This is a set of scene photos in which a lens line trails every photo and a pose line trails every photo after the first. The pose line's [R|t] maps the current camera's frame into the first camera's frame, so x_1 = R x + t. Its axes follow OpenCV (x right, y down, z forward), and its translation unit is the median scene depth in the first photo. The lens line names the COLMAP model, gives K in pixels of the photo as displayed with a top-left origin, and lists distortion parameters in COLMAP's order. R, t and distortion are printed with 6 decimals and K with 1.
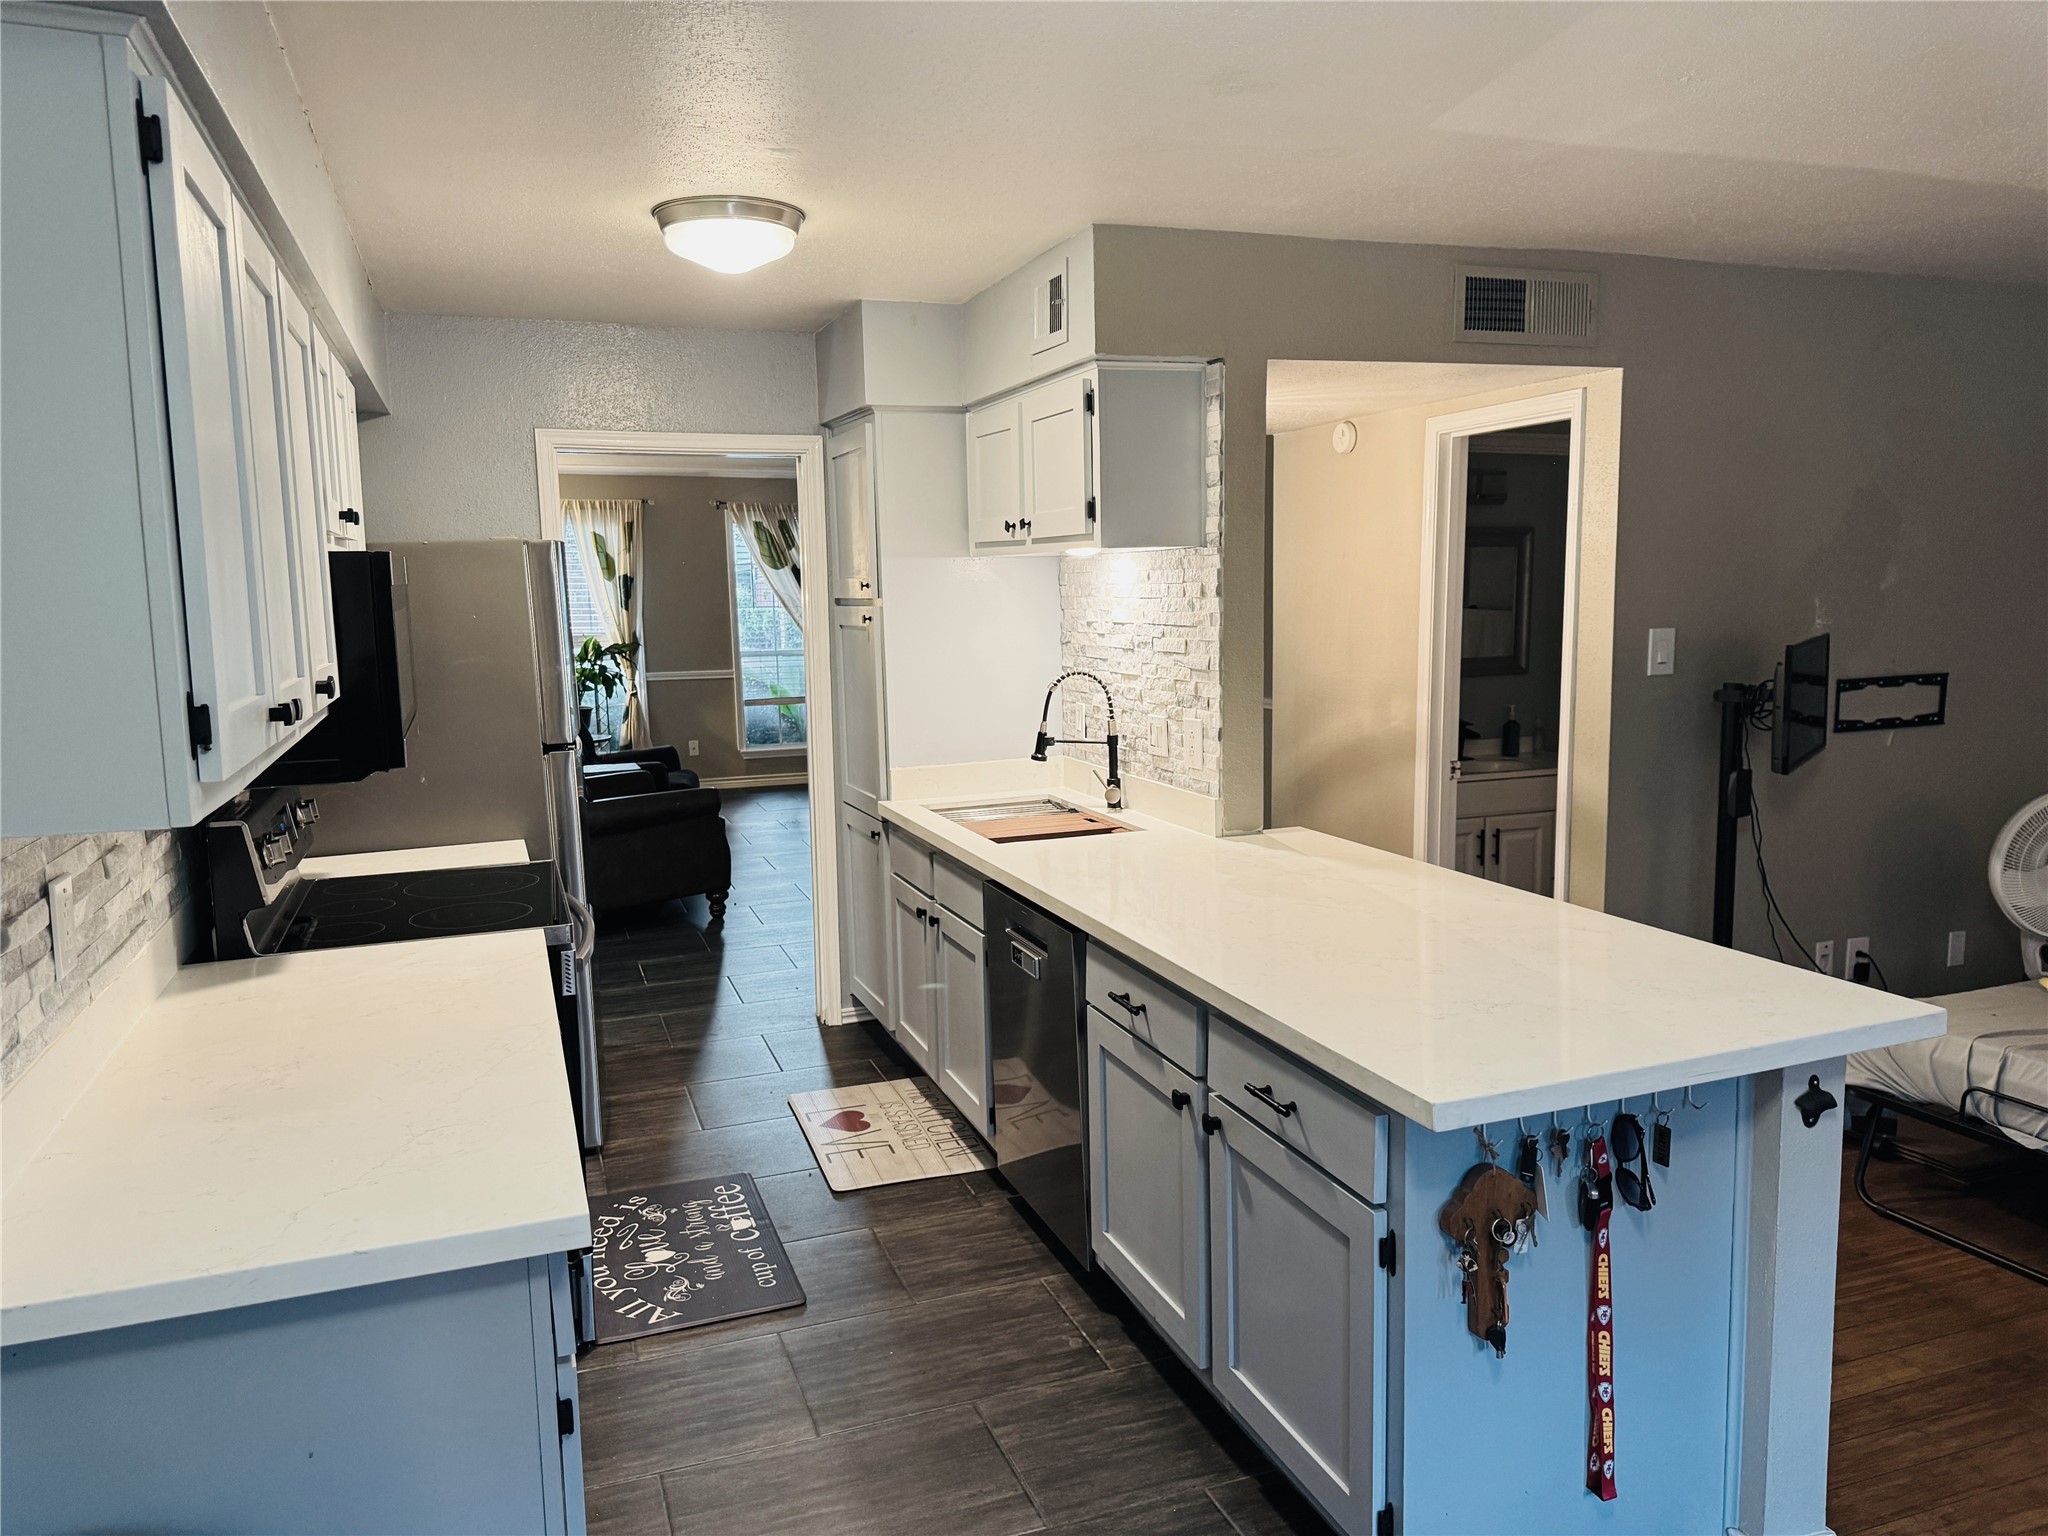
lens RADIAL K [[1433.9, 0, 1055.6], [0, 1433.9, 739.5], [0, 0, 1]] dist [0.016952, -0.023571]
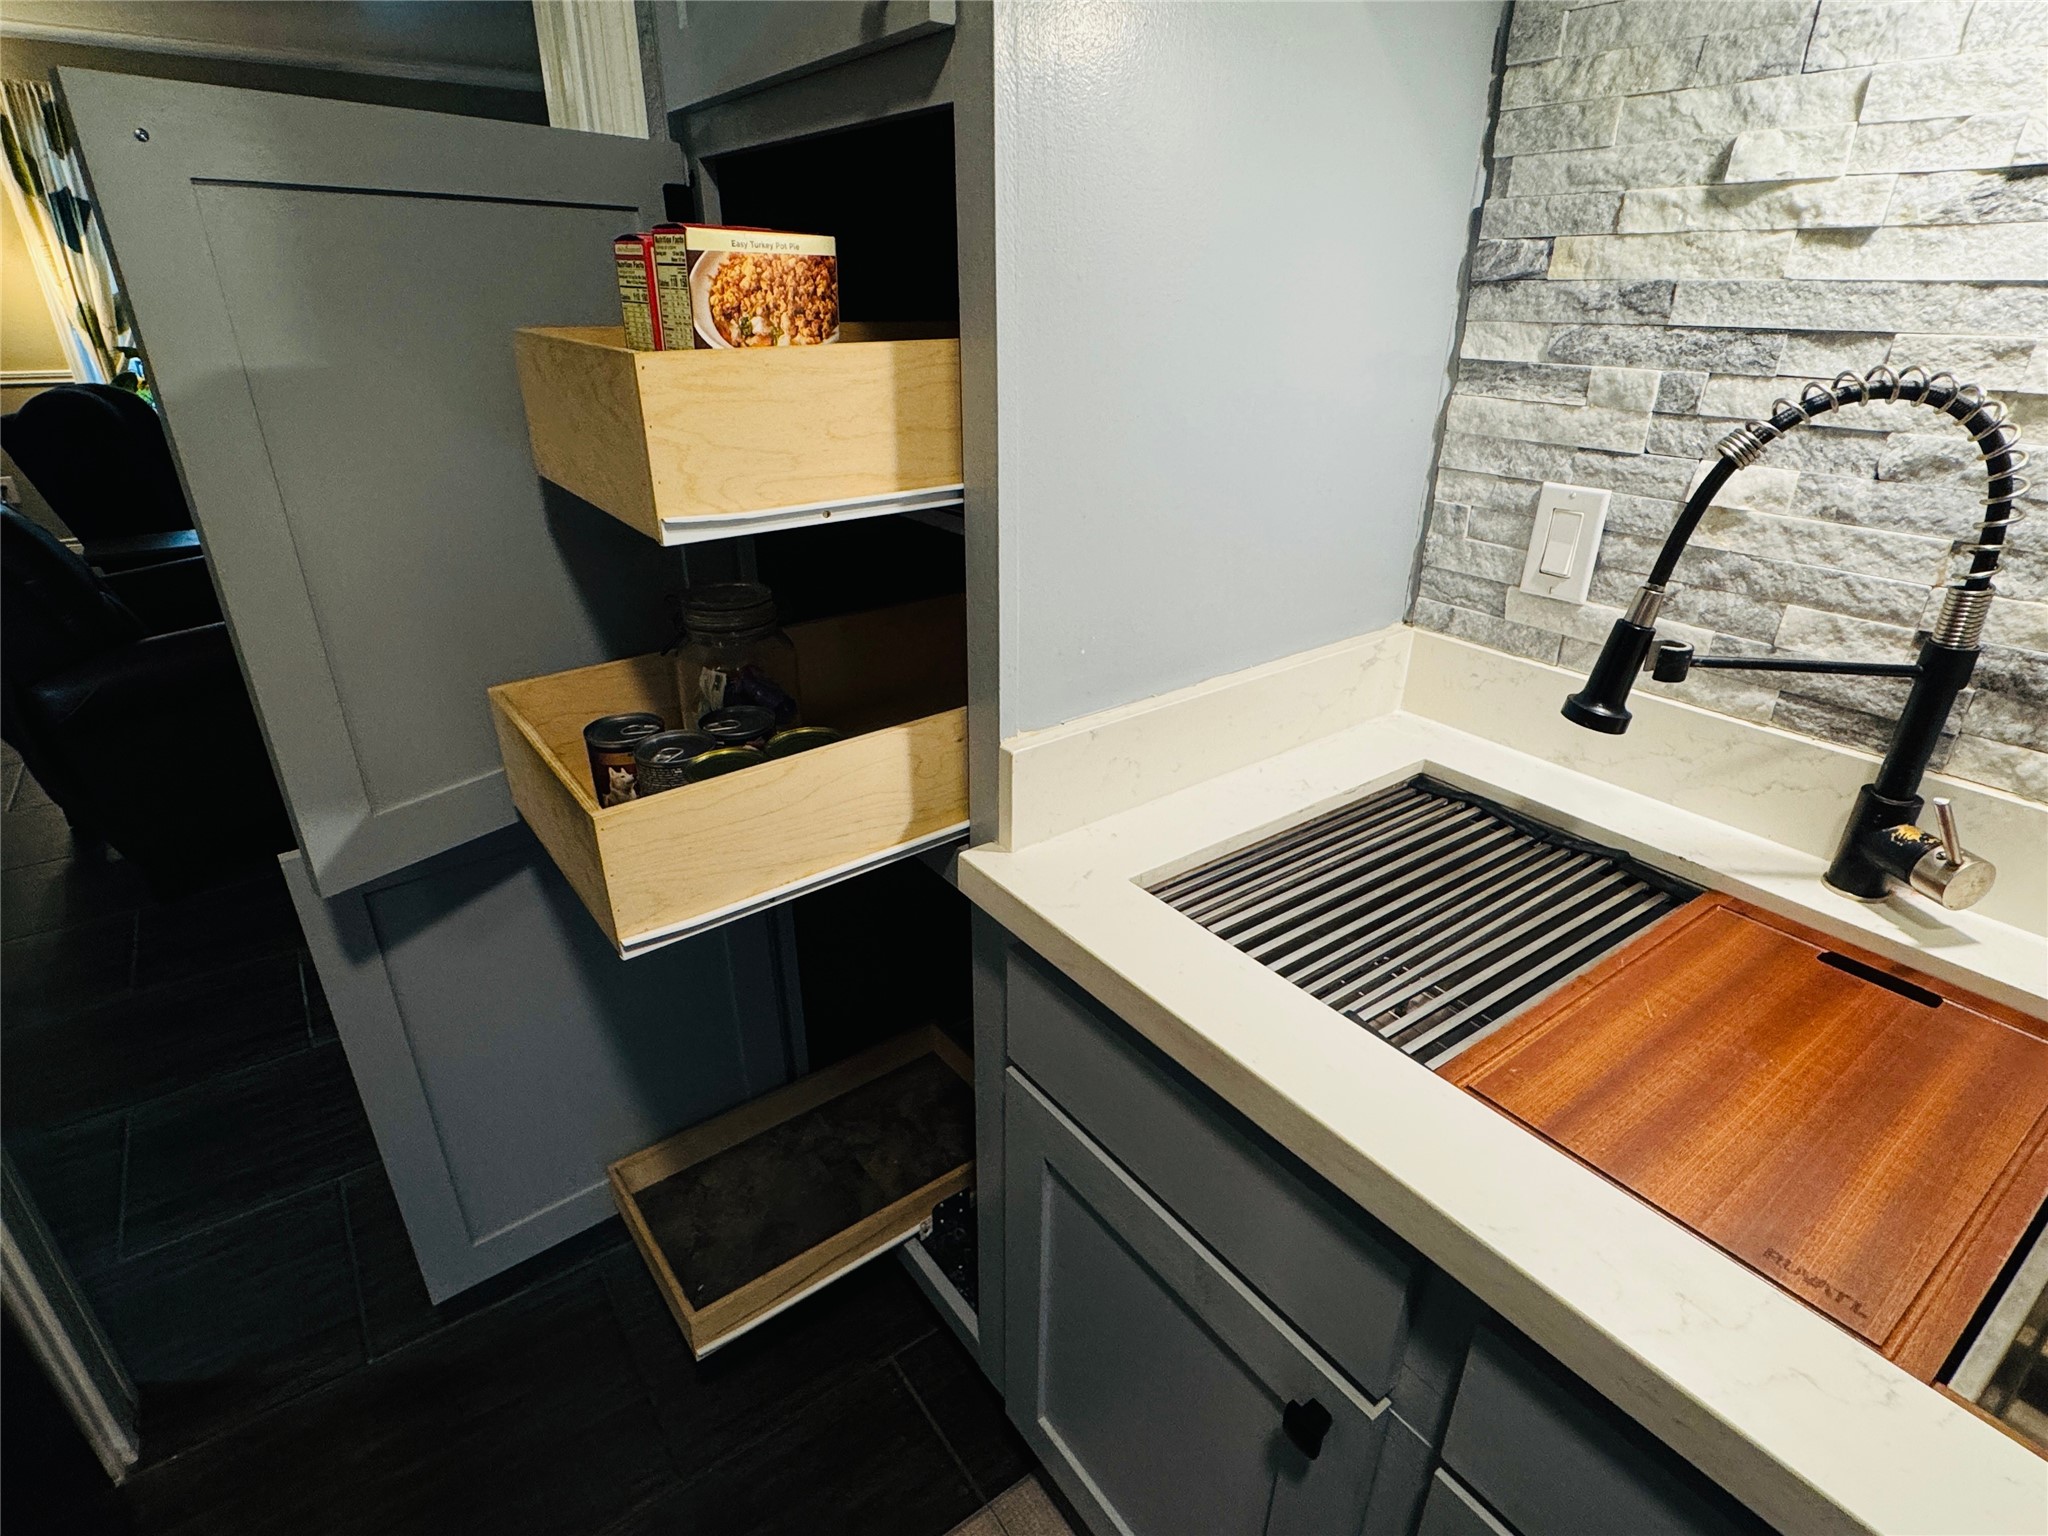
lens RADIAL K [[1049.1, 0, 1032.3], [0, 1049.1, 771.4], [0, 0, 1]] dist [0.000566, 0.000542]
pose [[0.963722, -0.080659, 0.254428, -0.189988], [-0.000734, 0.952440, 0.304726, -0.043800], [-0.266906, -0.293858, 0.917828, 0.956910]]
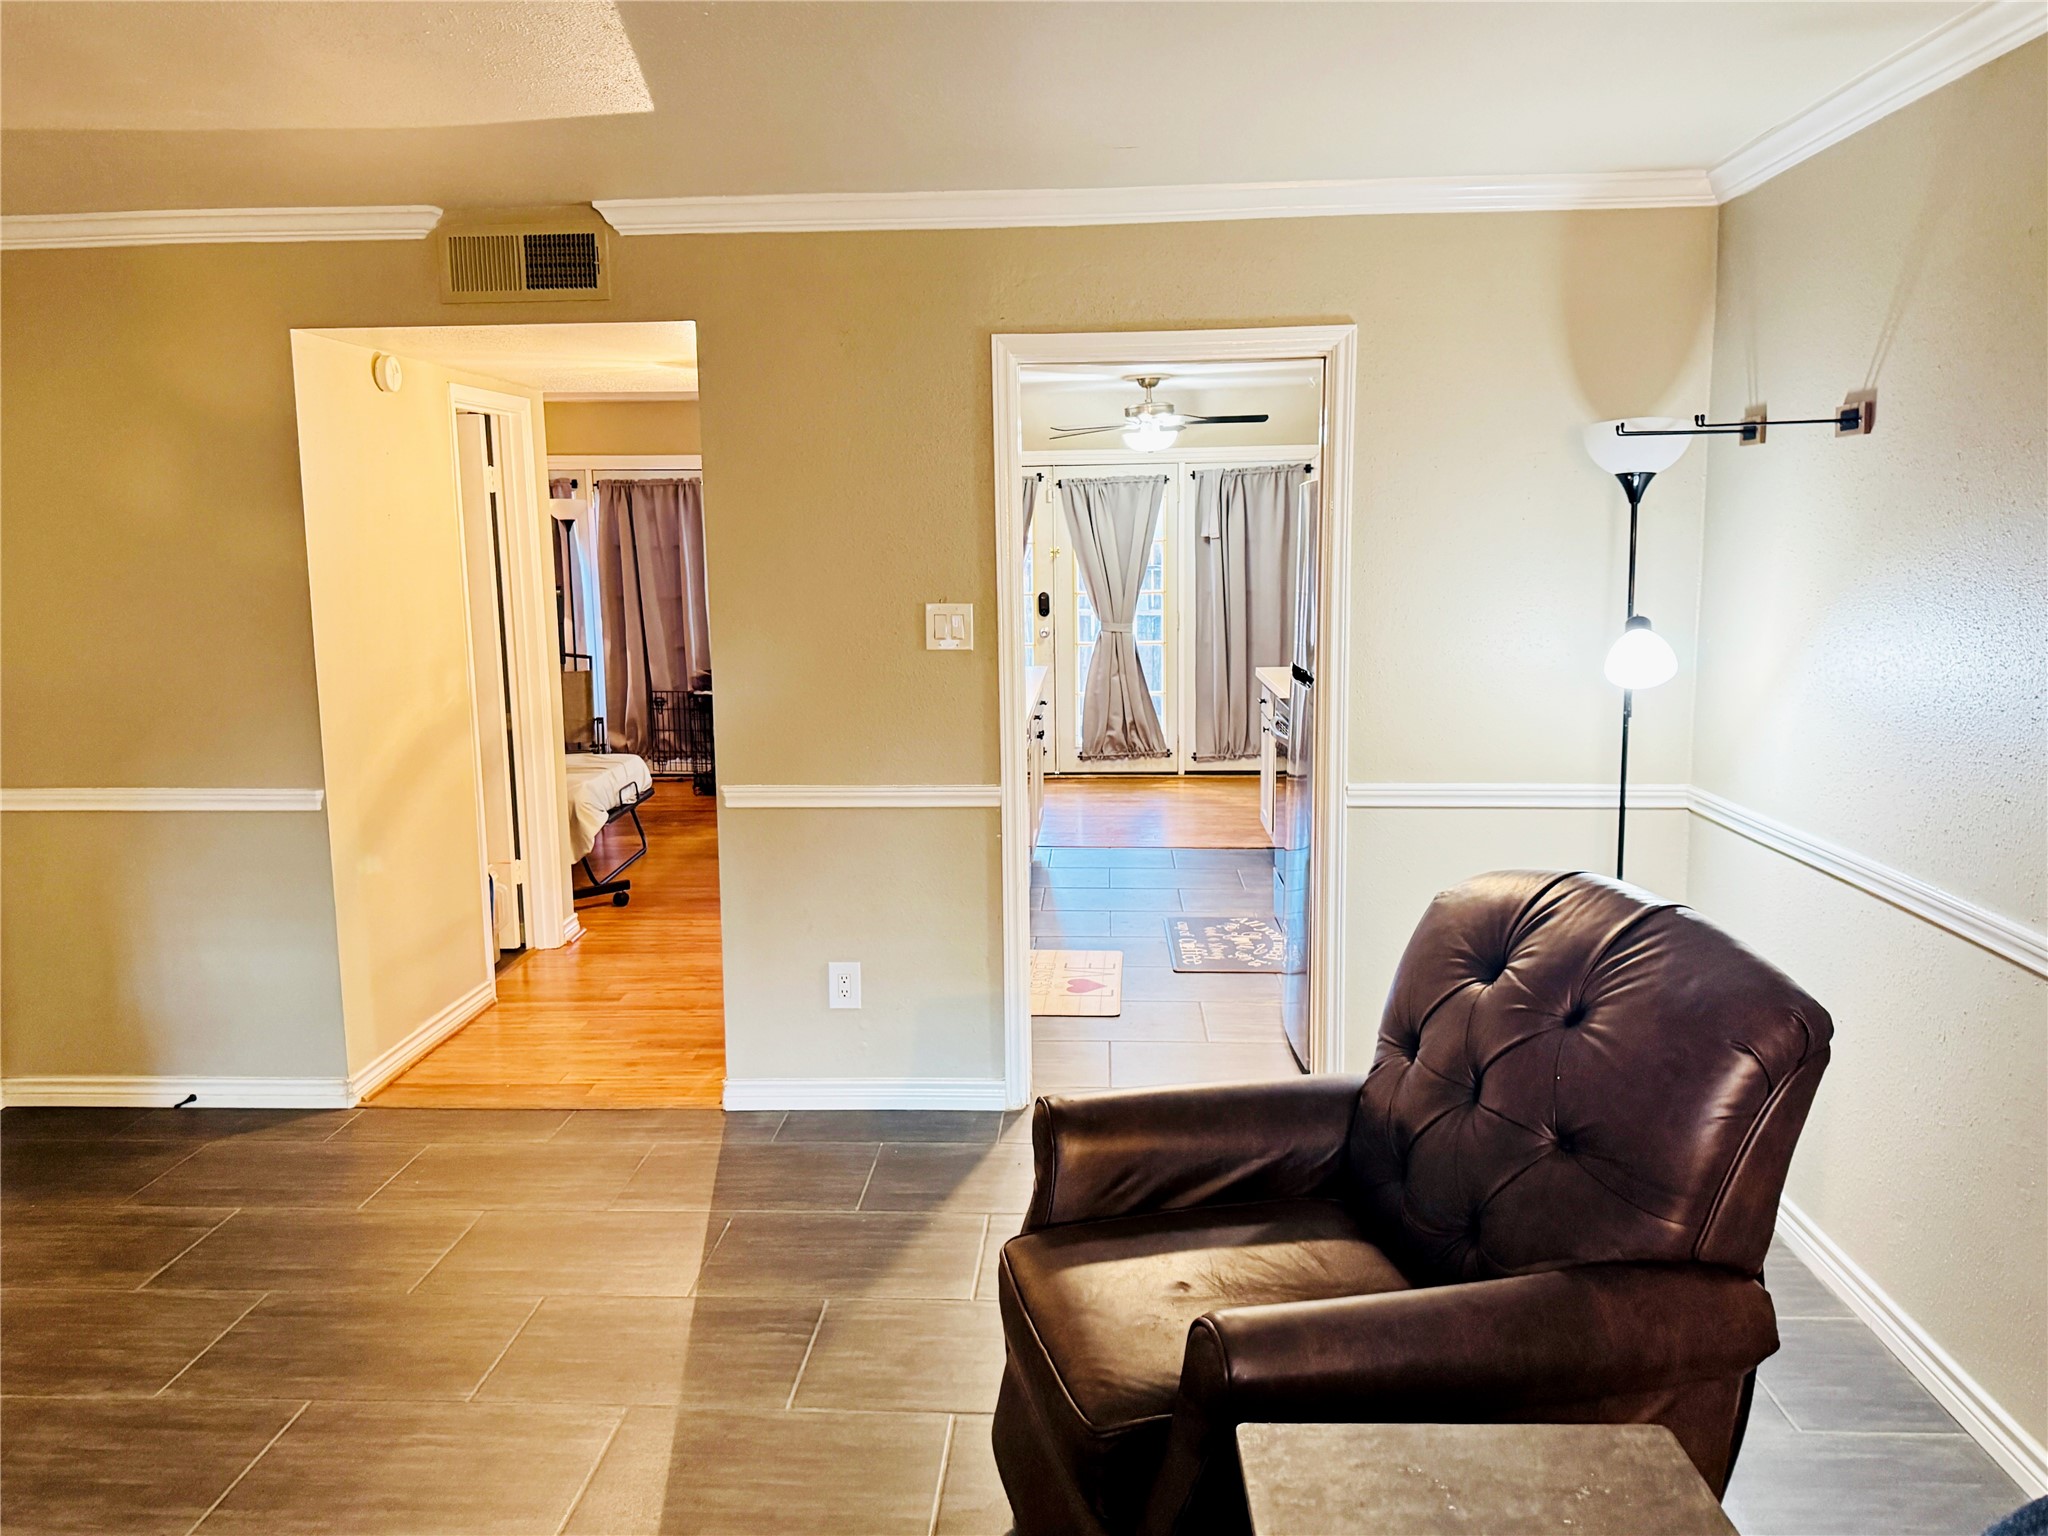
lens RADIAL K [[1520.0, 0, 1029.1], [0, 1520.0, 769.0], [0, 0, 1]] dist [0.098761, -0.007125]
pose [[-0.911556, -0.025630, 0.410377, -0.676050], [0.081565, 0.966950, 0.241569, -0.238146], [-0.403005, 0.253676, -0.879338, 2.279504]]
